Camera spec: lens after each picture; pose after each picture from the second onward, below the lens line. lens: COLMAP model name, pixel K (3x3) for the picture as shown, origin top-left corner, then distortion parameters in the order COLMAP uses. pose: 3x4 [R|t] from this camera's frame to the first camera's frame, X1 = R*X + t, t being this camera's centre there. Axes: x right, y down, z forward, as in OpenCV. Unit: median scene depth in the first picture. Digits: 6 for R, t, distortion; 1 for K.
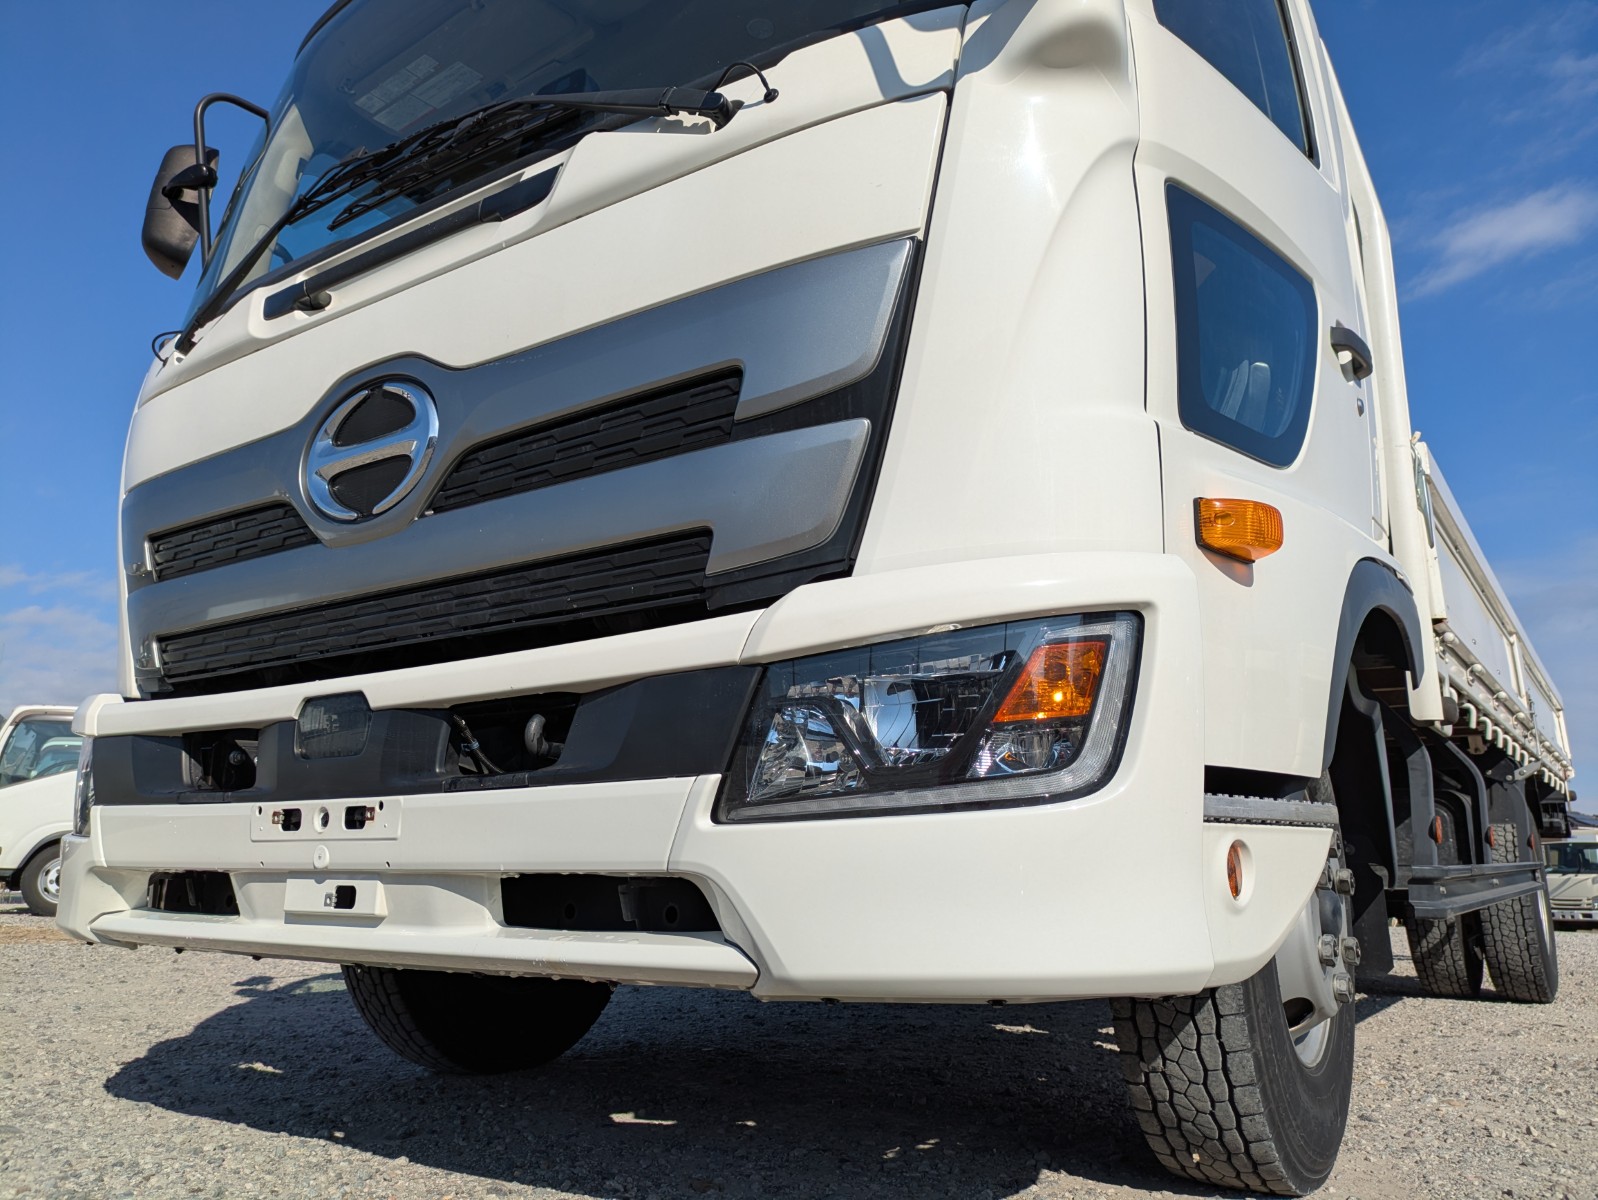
lens RADIAL K [[1150.8, 0, 747.8], [0, 1150.8, 575.0], [0, 0, 1]] dist [0.105052, -0.000042]
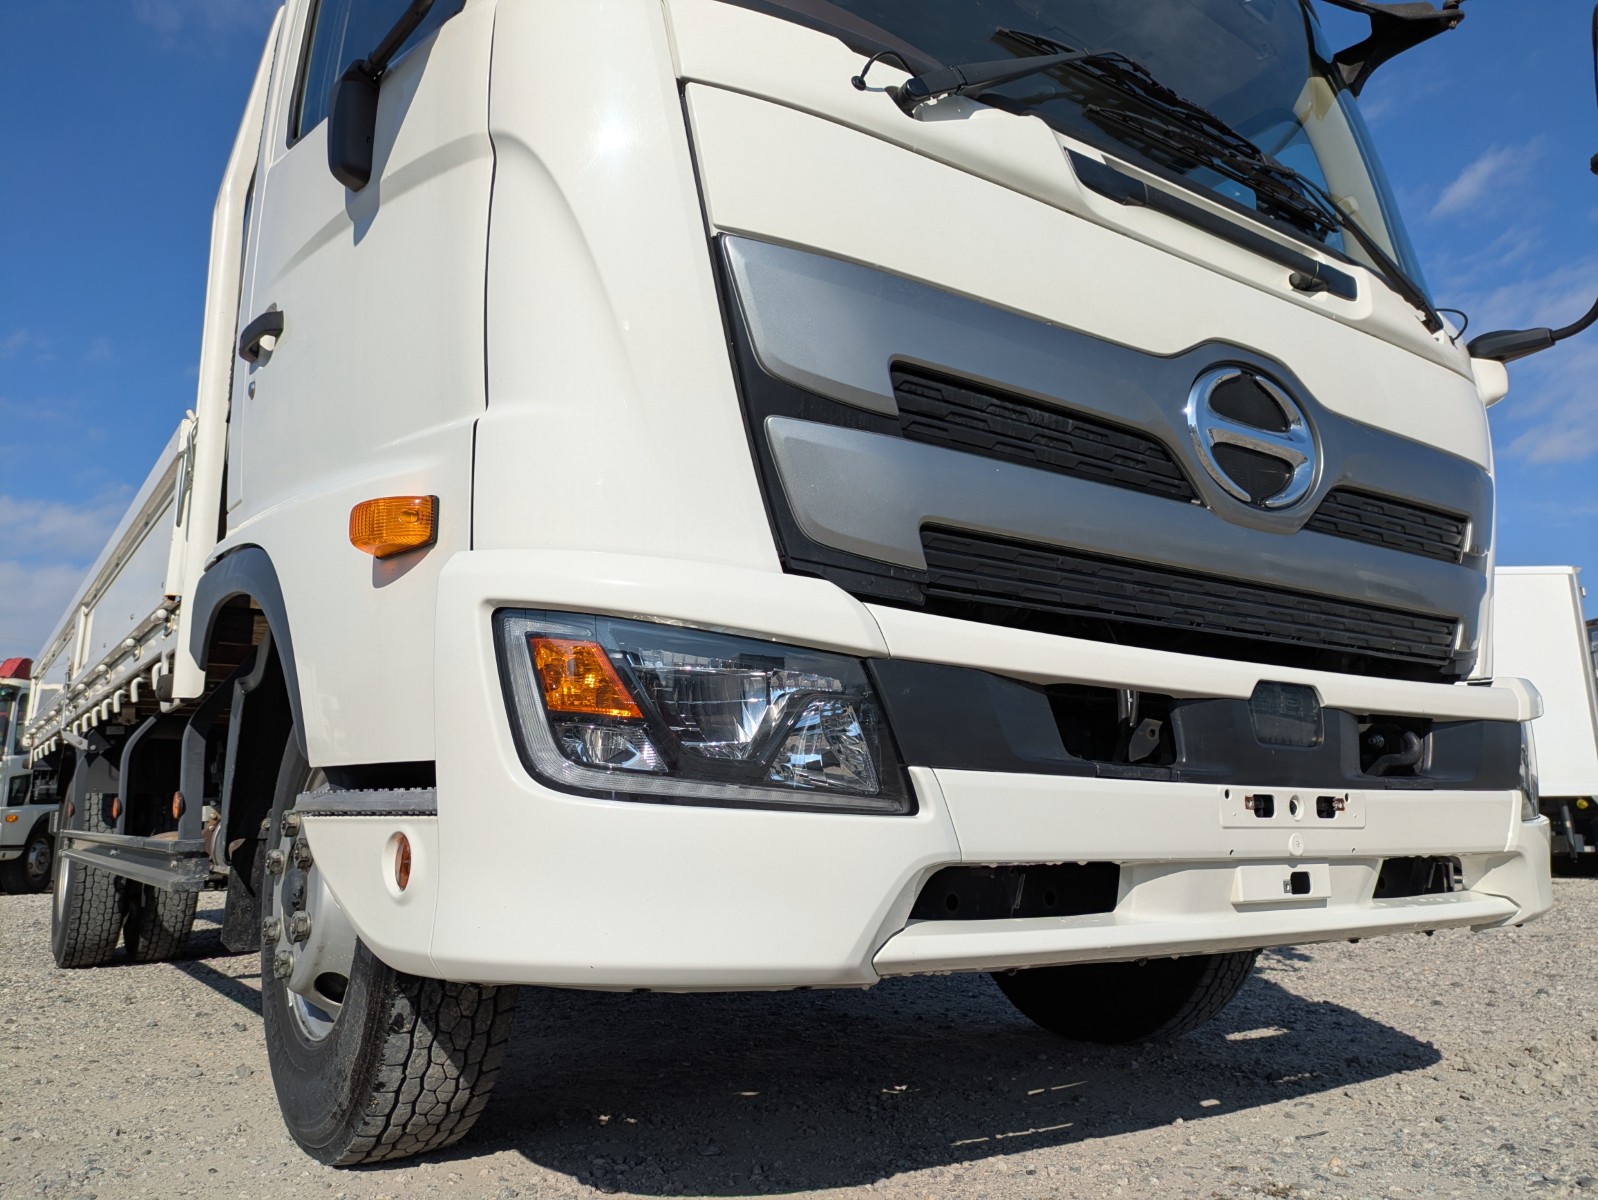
lens RADIAL K [[1190.2, 0, 799.0], [0, 1190.2, 600.0], [0, 0, 1]] dist [0.057875, -0.064222]
pose [[0.320129, 0.181083, 0.929907, -1.436578], [-0.206804, 0.971248, -0.117939, 0.237876], [-0.924527, -0.154553, 0.348373, 1.030295]]
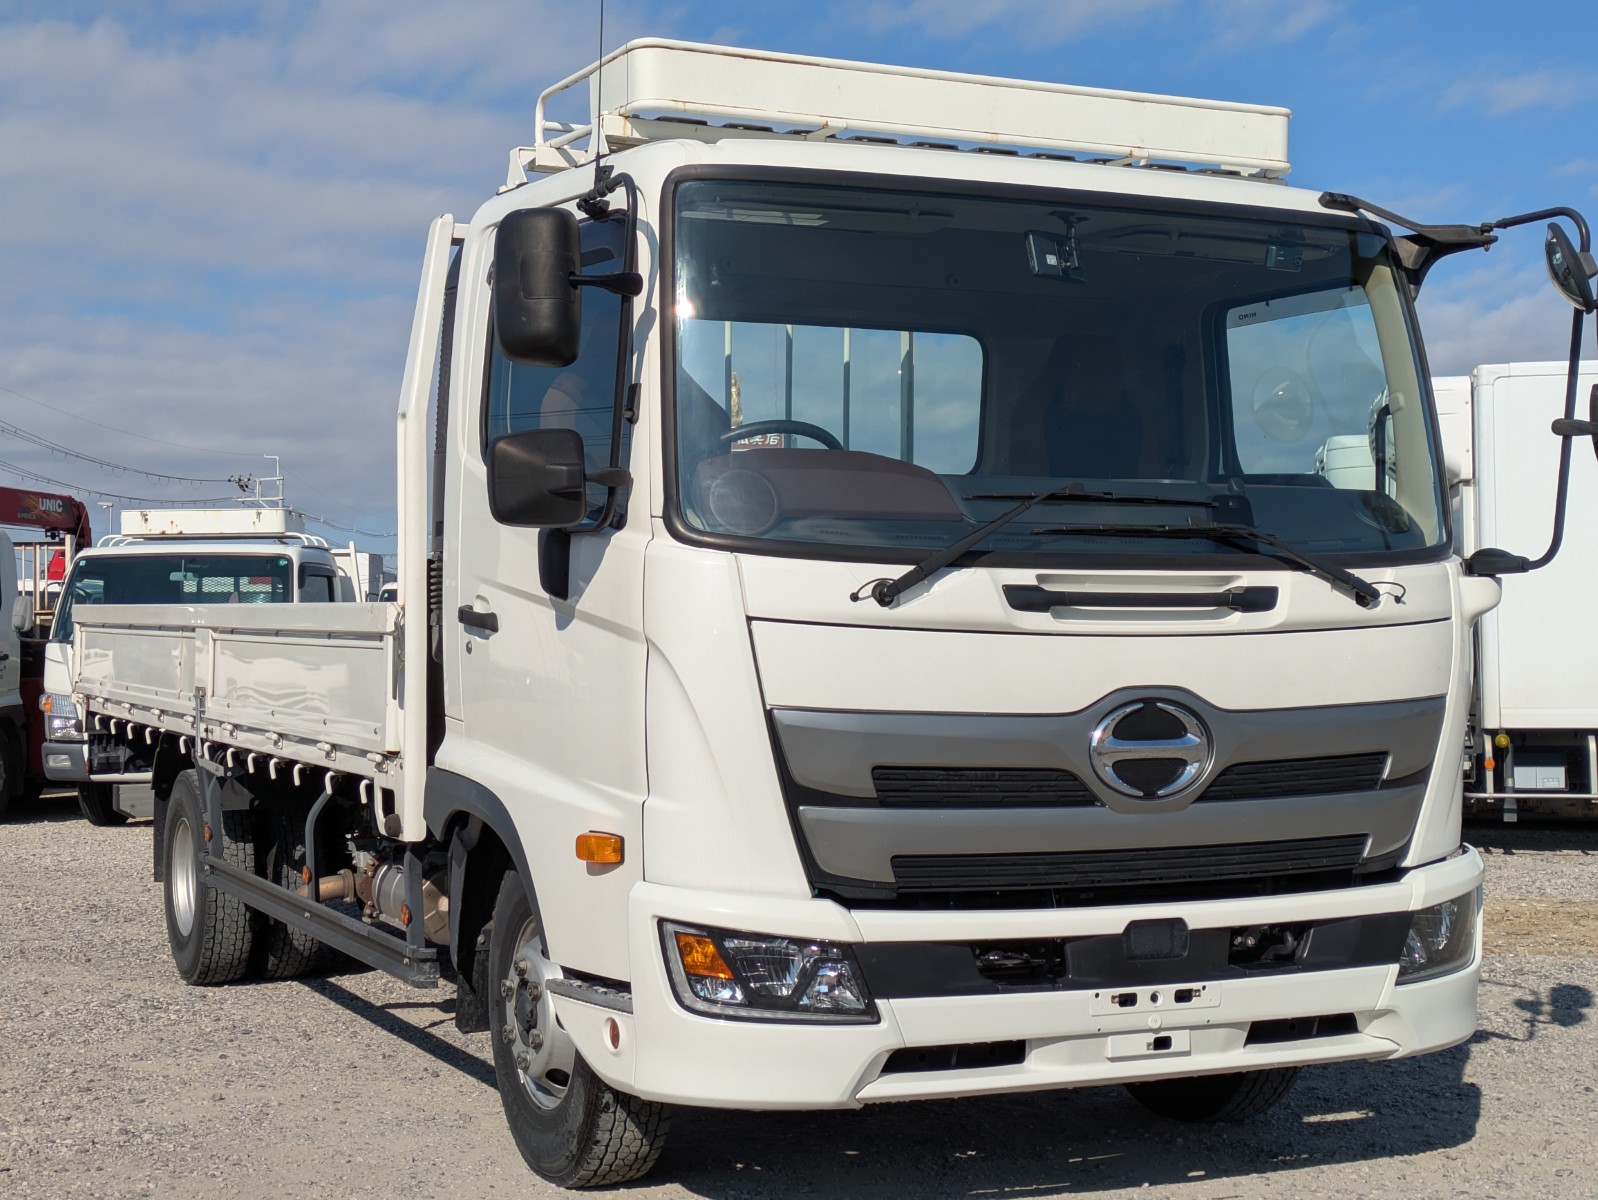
lens RADIAL K [[2401.5, 0, 799.0], [0, 2401.5, 600.0], [0, 0, 1]] dist [0.049992, 0.112742]
pose [[0.471715, 0.014752, 0.881628, -3.338380], [-0.197161, 0.976309, 0.089155, -0.490946], [-0.859426, -0.215878, 0.463448, 0.029615]]
